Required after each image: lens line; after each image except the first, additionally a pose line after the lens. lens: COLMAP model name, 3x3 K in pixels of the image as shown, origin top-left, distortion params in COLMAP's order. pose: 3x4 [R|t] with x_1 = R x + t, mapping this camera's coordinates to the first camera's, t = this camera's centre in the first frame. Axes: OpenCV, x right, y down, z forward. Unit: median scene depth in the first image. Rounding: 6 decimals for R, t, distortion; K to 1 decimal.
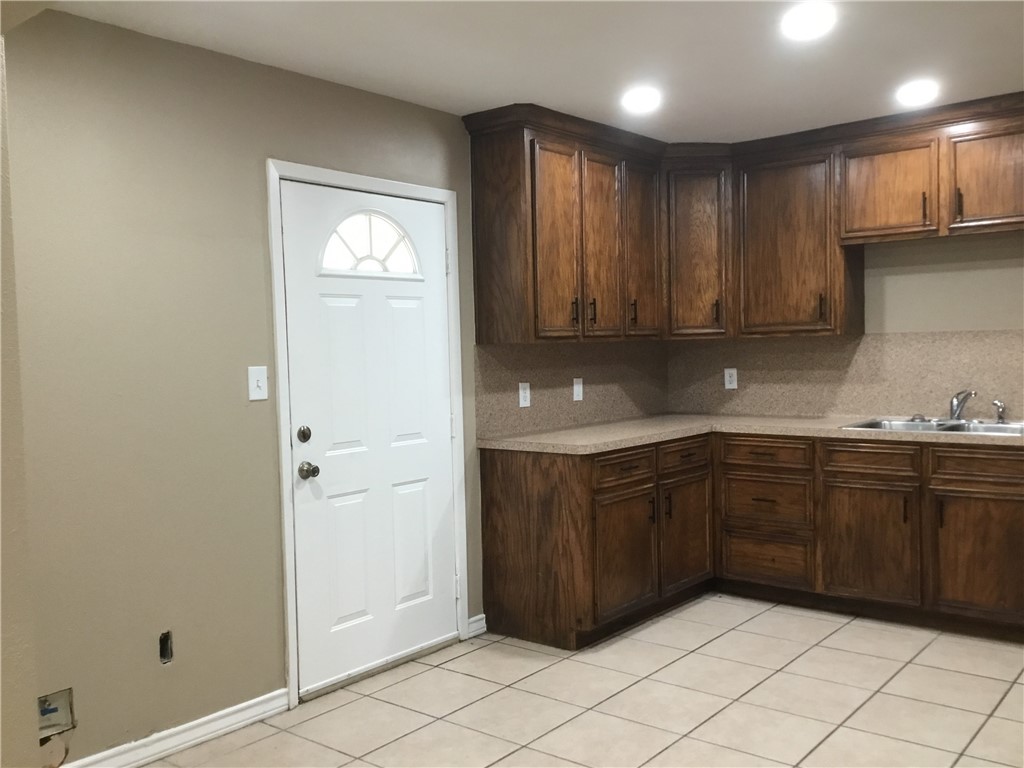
lens RADIAL K [[929.6, 0, 516.5], [0, 929.6, 387.8], [0, 0, 1]] dist [0.122321, -0.233404]
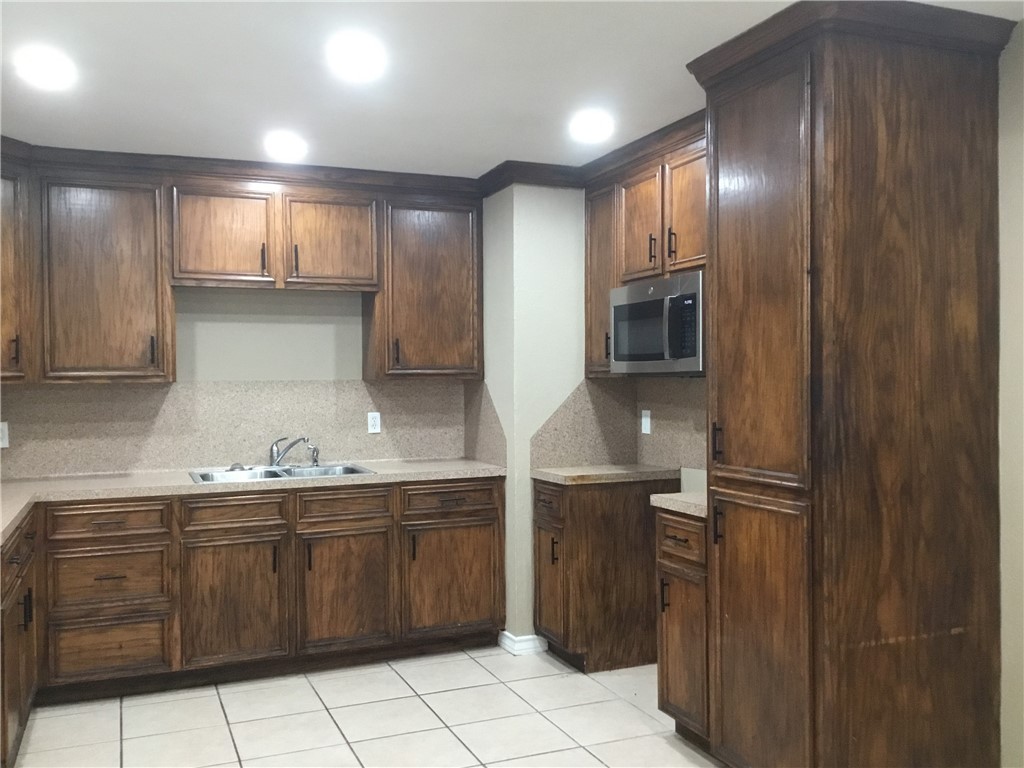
lens RADIAL K [[929.6, 0, 516.5], [0, 929.6, 387.8], [0, 0, 1]] dist [0.122321, -0.233404]
pose [[0.470956, 0.011337, 0.882084, -0.330331], [0.039289, 0.998656, -0.033812, -0.007010], [-0.881281, 0.050580, 0.469878, 0.293464]]
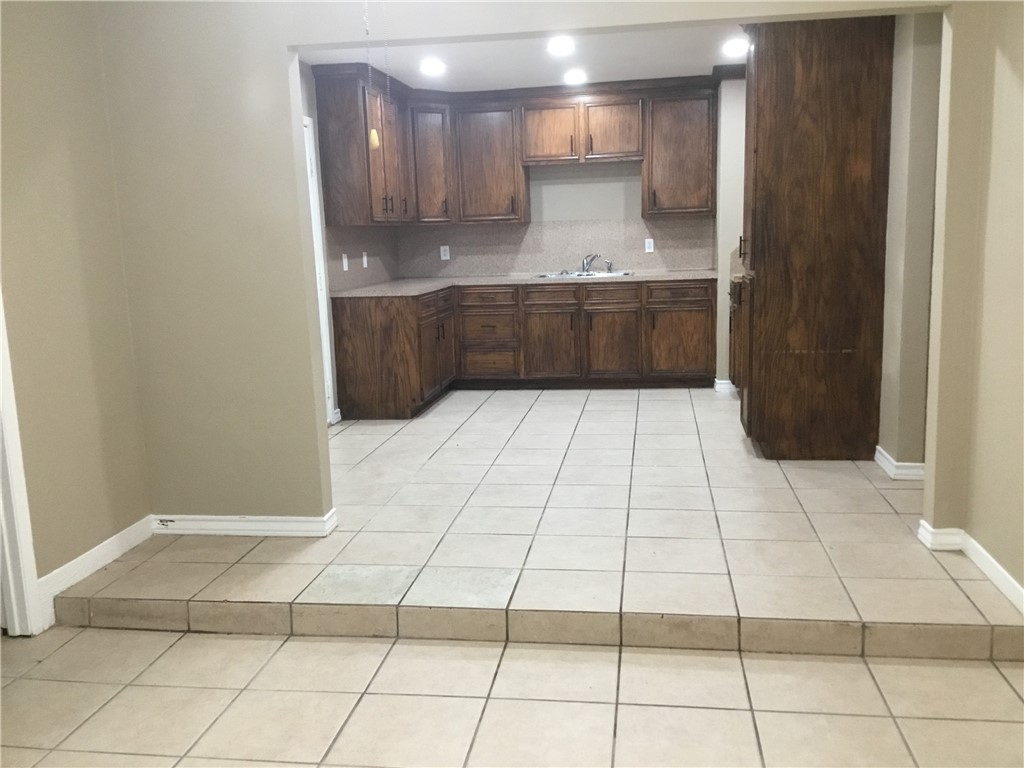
lens RADIAL K [[929.6, 0, 516.5], [0, 929.6, 387.8], [0, 0, 1]] dist [0.122321, -0.233404]
pose [[0.859042, -0.087561, 0.504360, -0.542180], [0.034573, 0.992937, 0.113496, 0.048135], [-0.510735, -0.080061, 0.856002, -0.425926]]
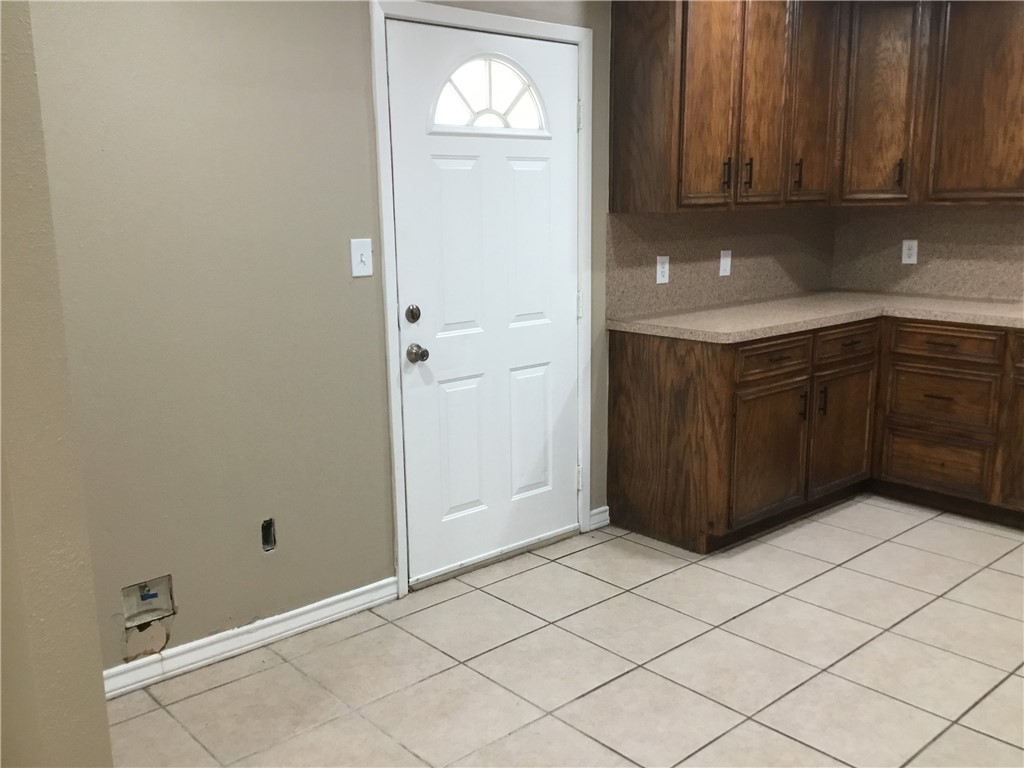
lens RADIAL K [[929.6, 0, 516.5], [0, 929.6, 387.8], [0, 0, 1]] dist [0.122321, -0.233404]
pose [[0.987421, 0.044286, -0.151783, 0.011480], [-0.019824, 0.987074, 0.159036, -0.021193], [0.156864, -0.154027, 0.975535, 0.094379]]
